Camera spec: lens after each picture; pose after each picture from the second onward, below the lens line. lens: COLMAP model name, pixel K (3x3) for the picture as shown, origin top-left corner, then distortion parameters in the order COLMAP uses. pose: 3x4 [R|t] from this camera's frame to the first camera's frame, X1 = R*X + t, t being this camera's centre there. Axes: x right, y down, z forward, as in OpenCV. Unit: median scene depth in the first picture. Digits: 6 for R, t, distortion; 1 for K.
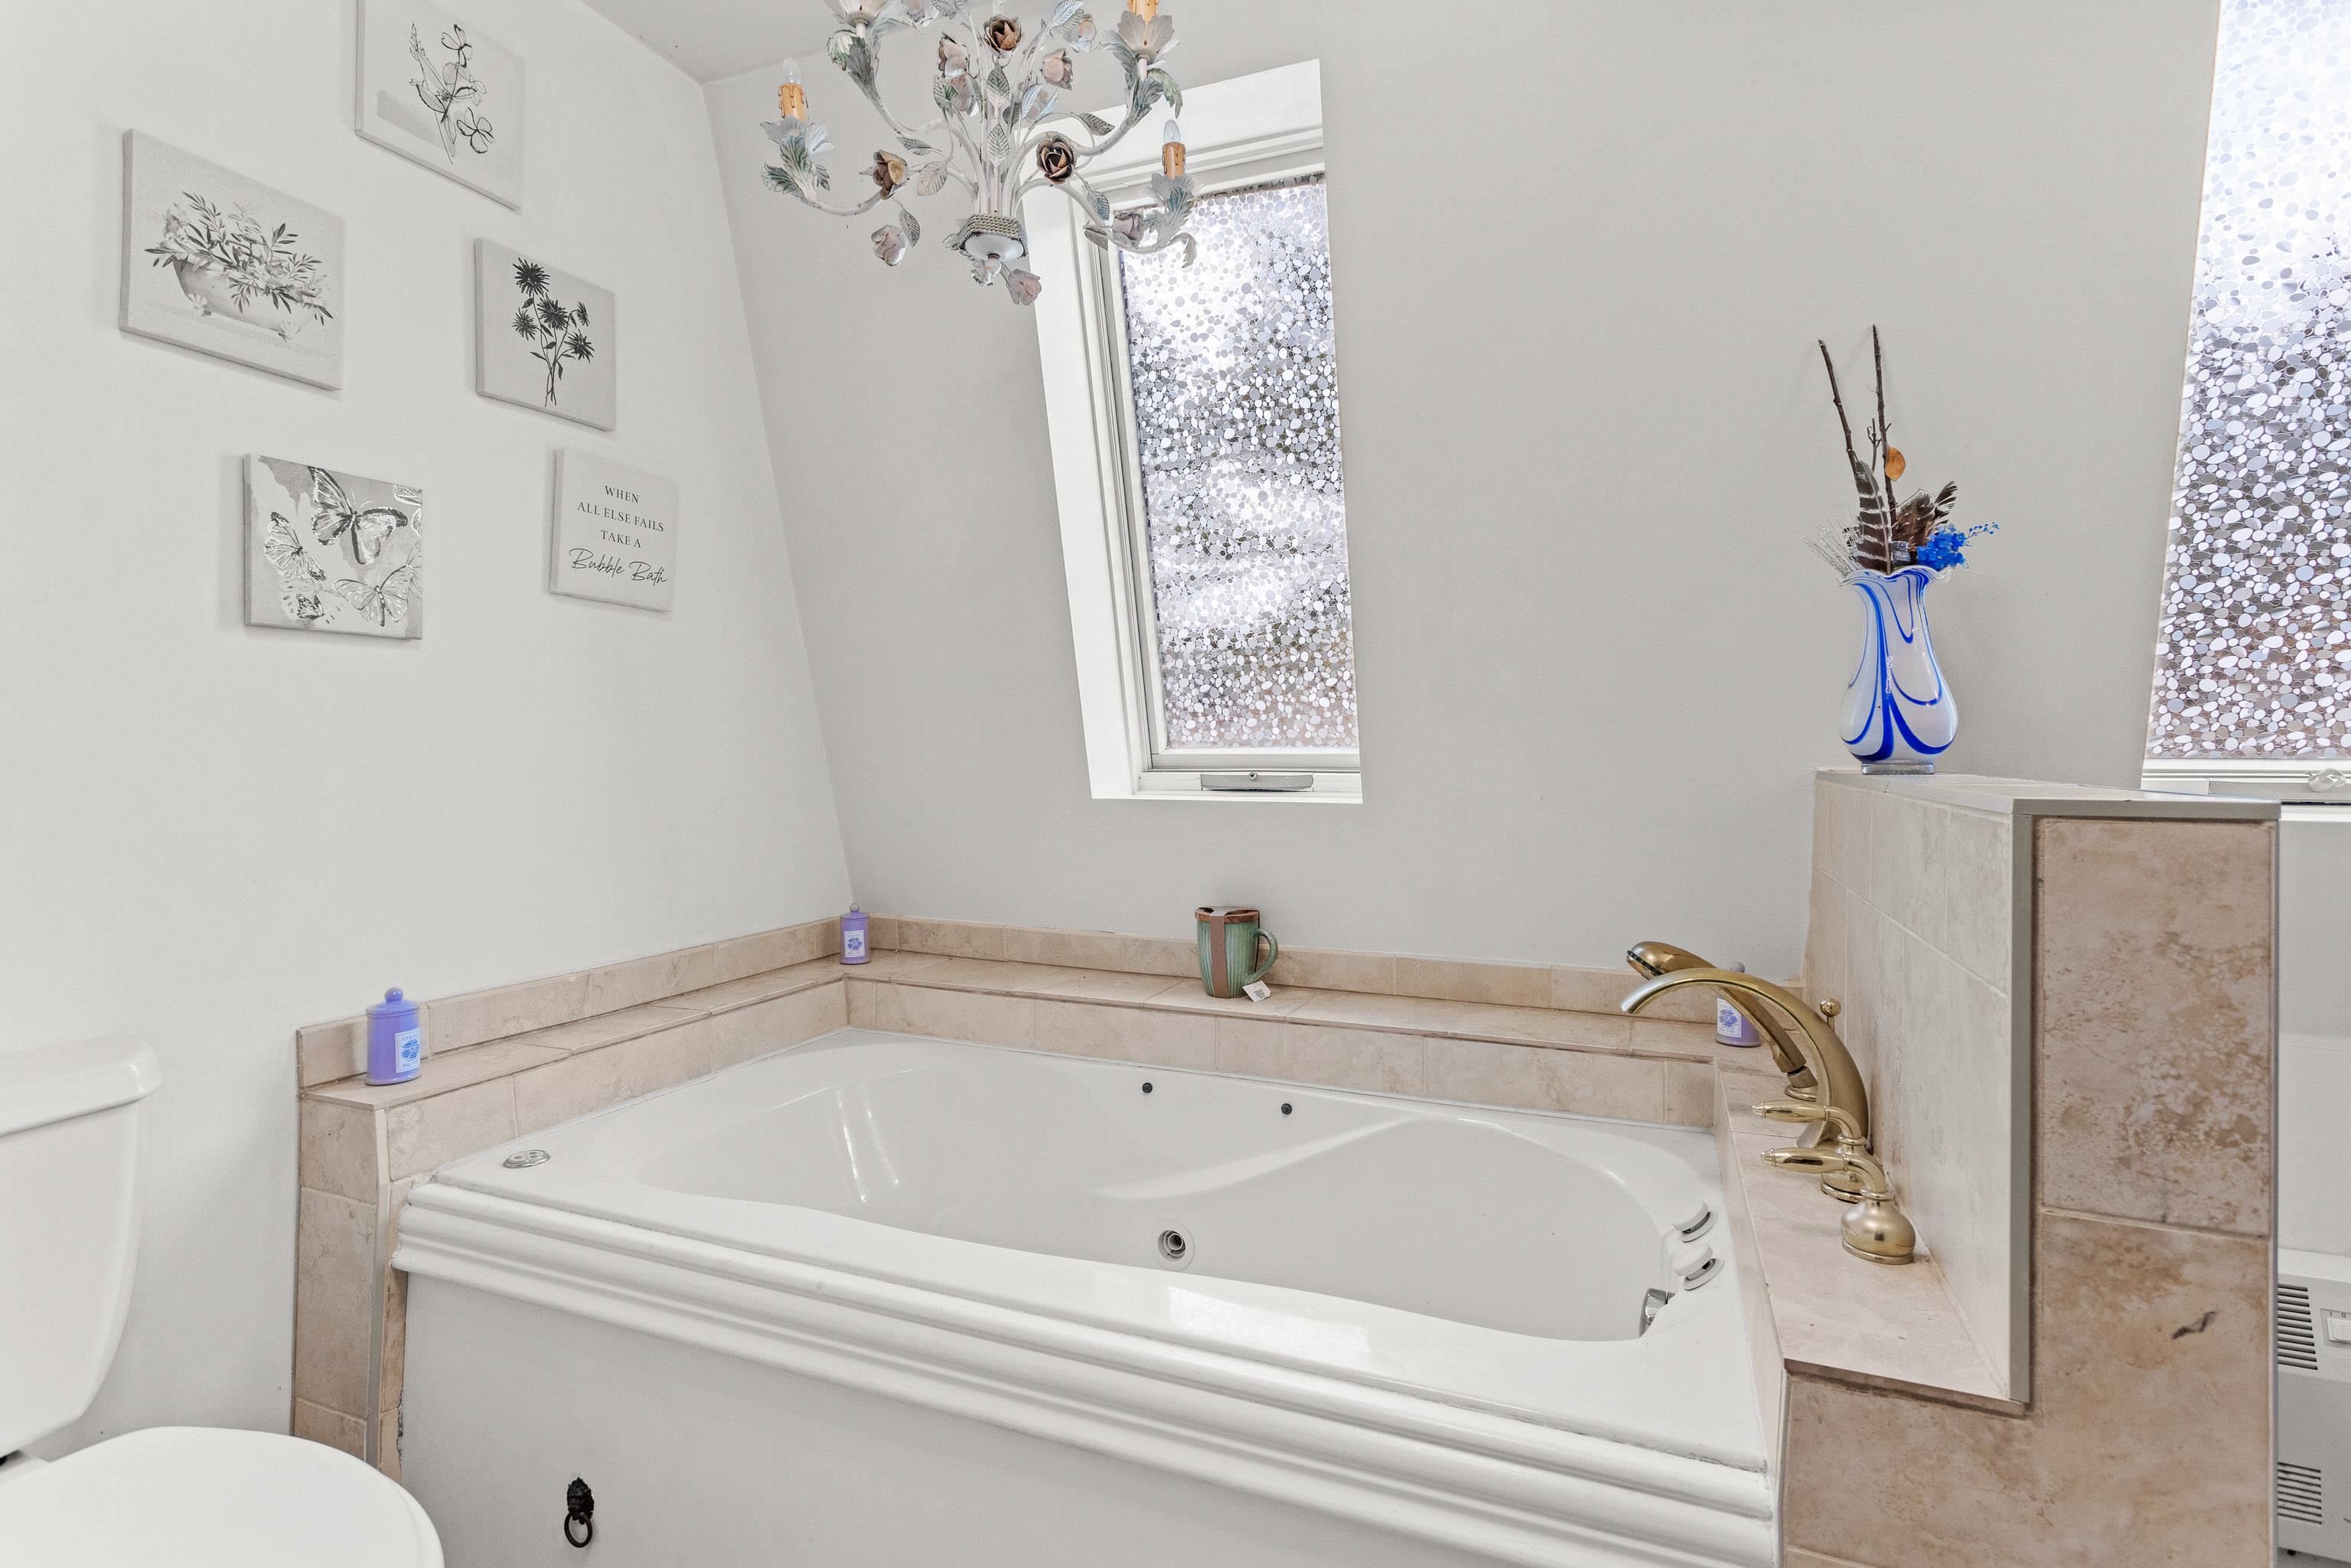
lens RADIAL K [[1113.0, 0, 1185.4], [0, 1113.0, 774.3], [0, 0, 1]] dist [0.001591, 0.001132]
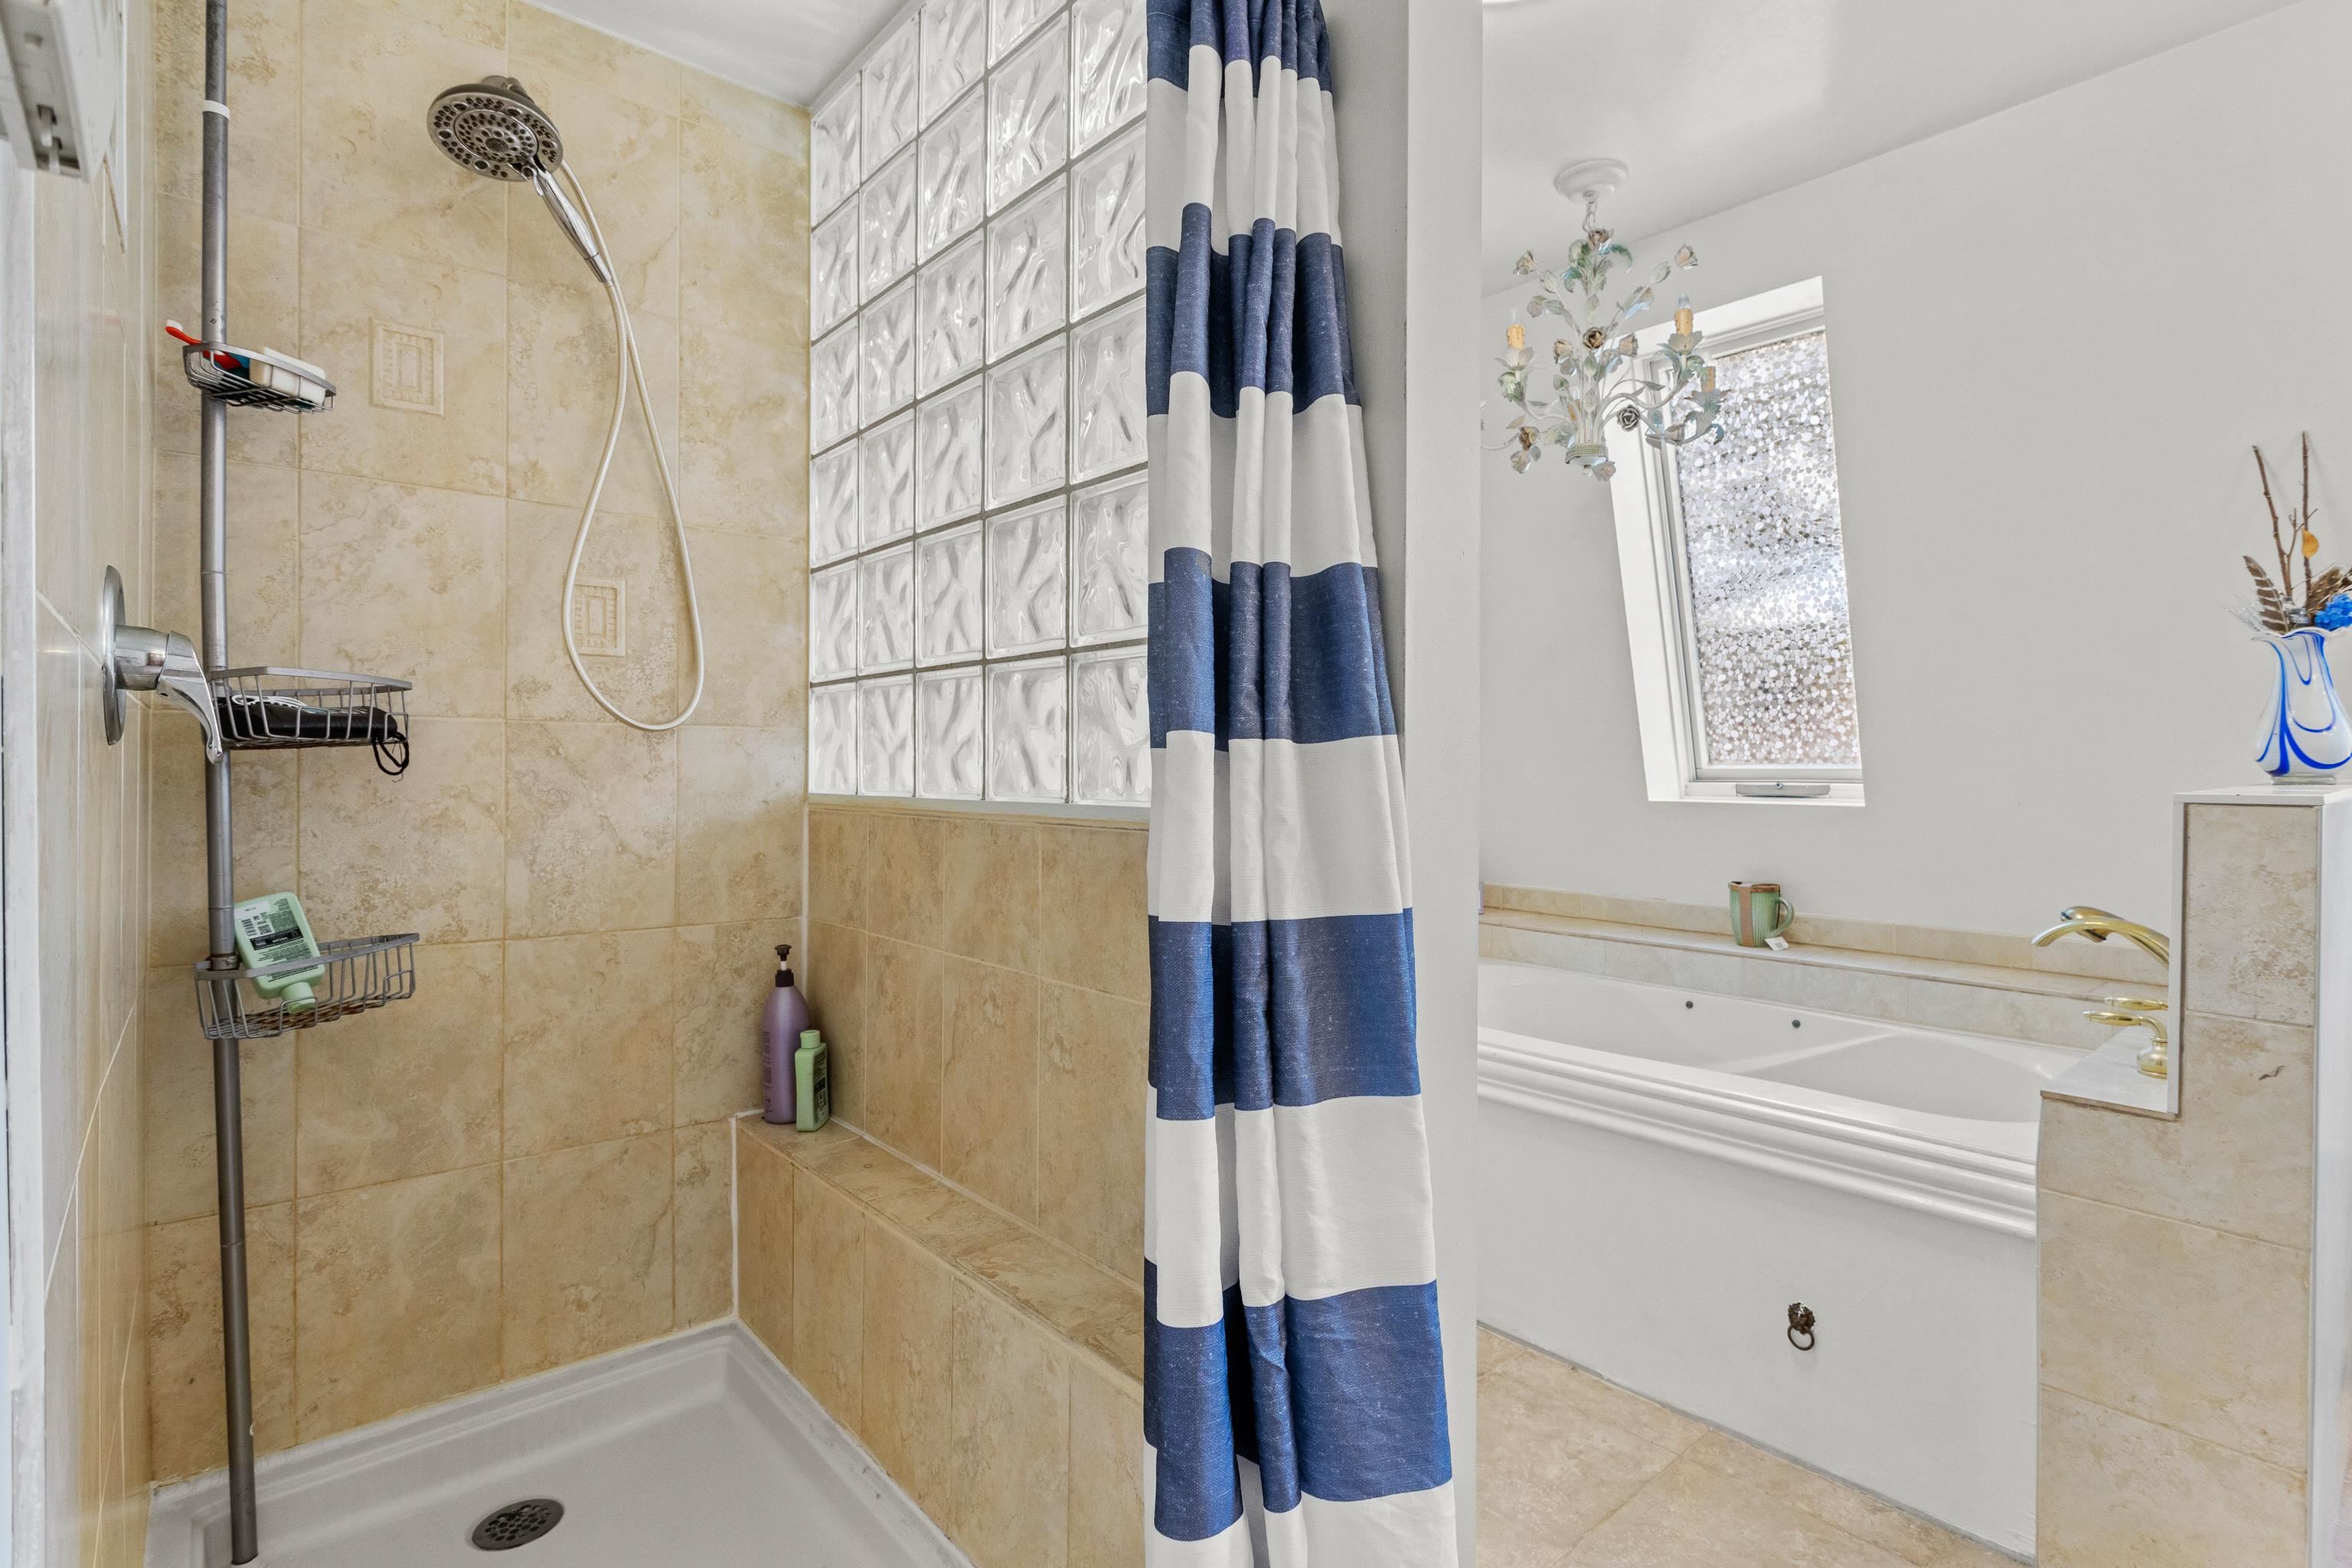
lens RADIAL K [[1107.6, 0, 1247.7], [0, 1107.6, 772.5], [0, 0, 1]] dist [-0.004250, -0.000124]
pose [[0.910165, 0.001964, -0.414241, 0.049782], [-0.007852, 0.999891, -0.012511, 0.011290], [0.414172, 0.014640, 0.910081, -0.701734]]
